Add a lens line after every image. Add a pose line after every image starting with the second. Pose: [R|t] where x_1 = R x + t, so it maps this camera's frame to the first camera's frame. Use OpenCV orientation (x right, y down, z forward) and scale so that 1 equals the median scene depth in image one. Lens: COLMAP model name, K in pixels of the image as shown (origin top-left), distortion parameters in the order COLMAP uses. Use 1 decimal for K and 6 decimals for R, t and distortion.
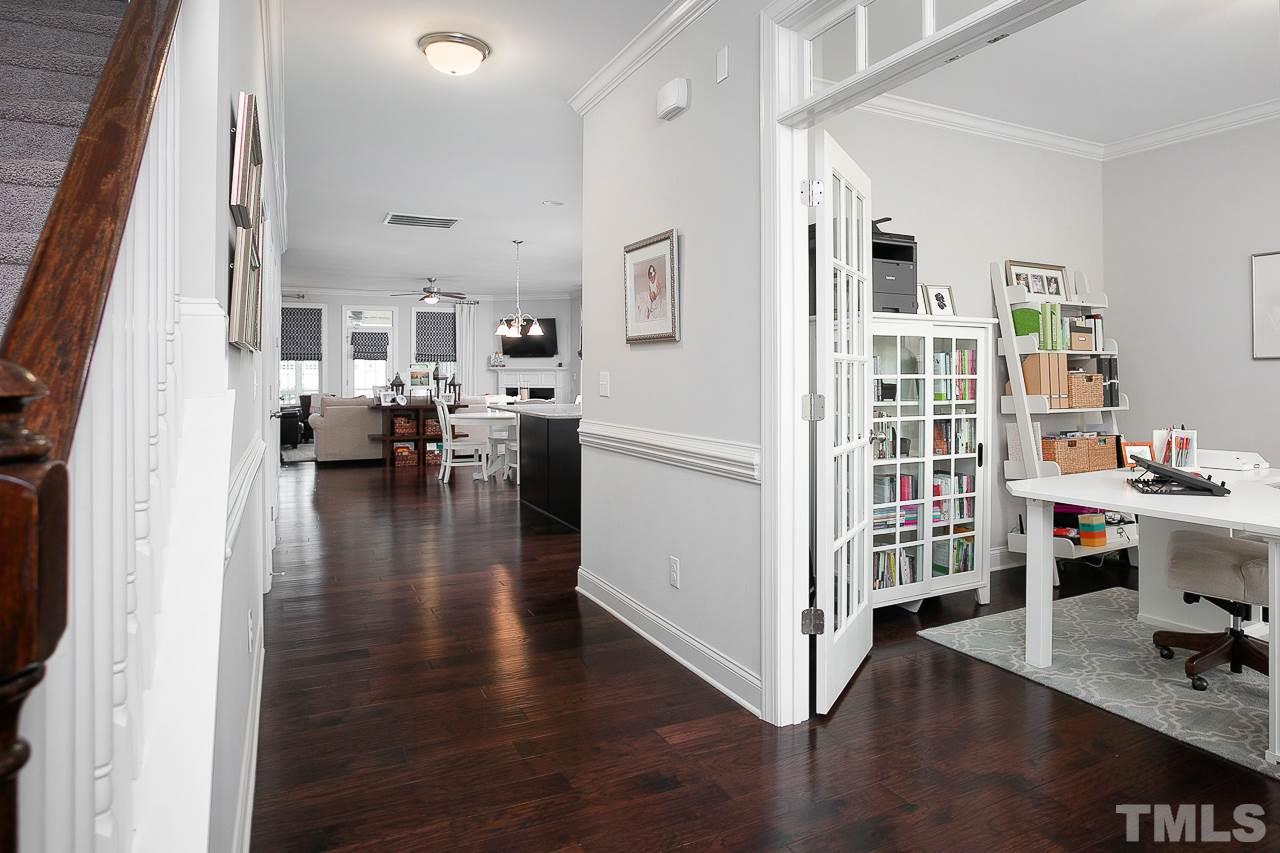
lens RADIAL K [[1448.3, 0, 640.0], [0, 1448.3, 426.5], [0, 0, 1]] dist [-0.008134, -0.008555]
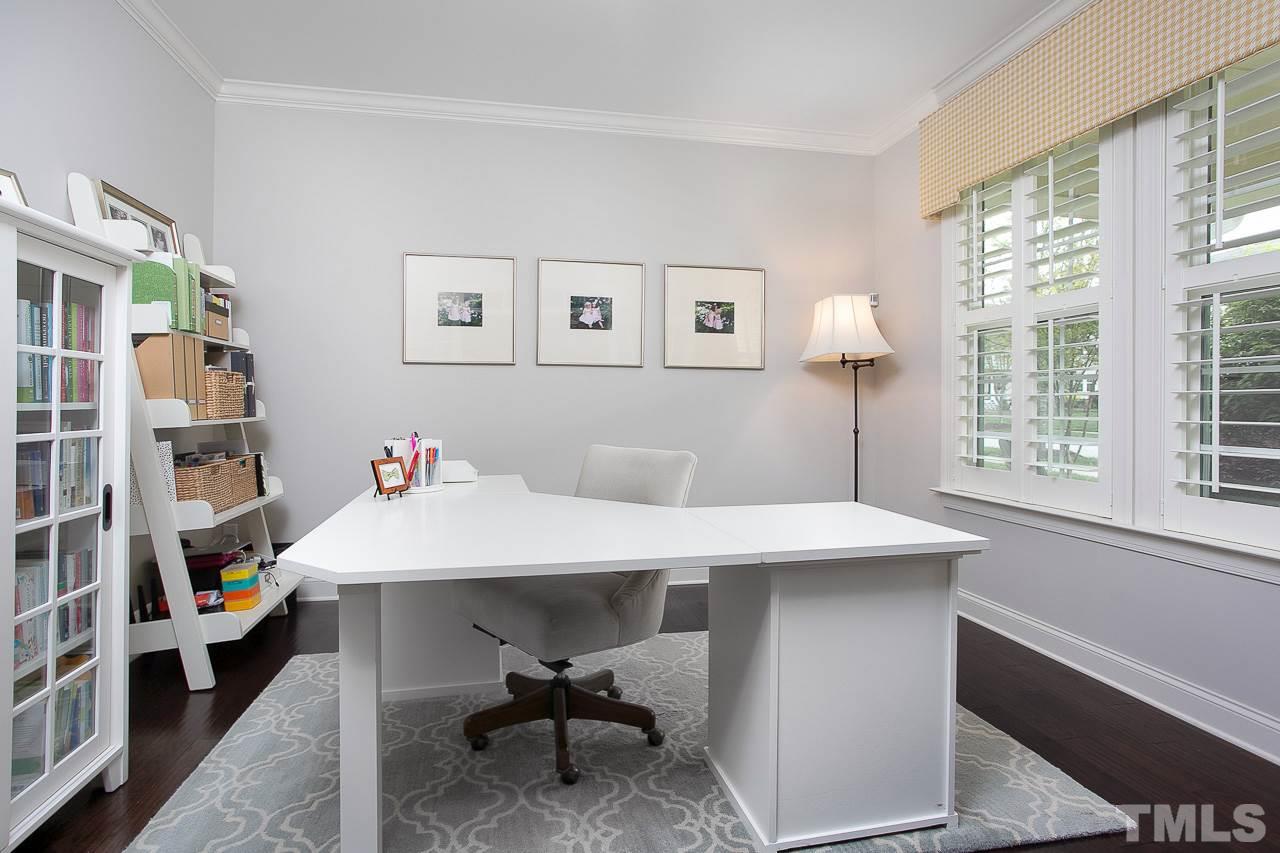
lens RADIAL K [[631.1, 0, 630.8], [0, 631.1, 405.2], [0, 0, 1]] dist [-0.063321, 0.036455]
pose [[0.306077, 0.003280, 0.952001, 0.079454], [0.054171, 0.998314, -0.020857, -0.002435], [-0.950464, 0.057955, 0.305383, 0.732841]]
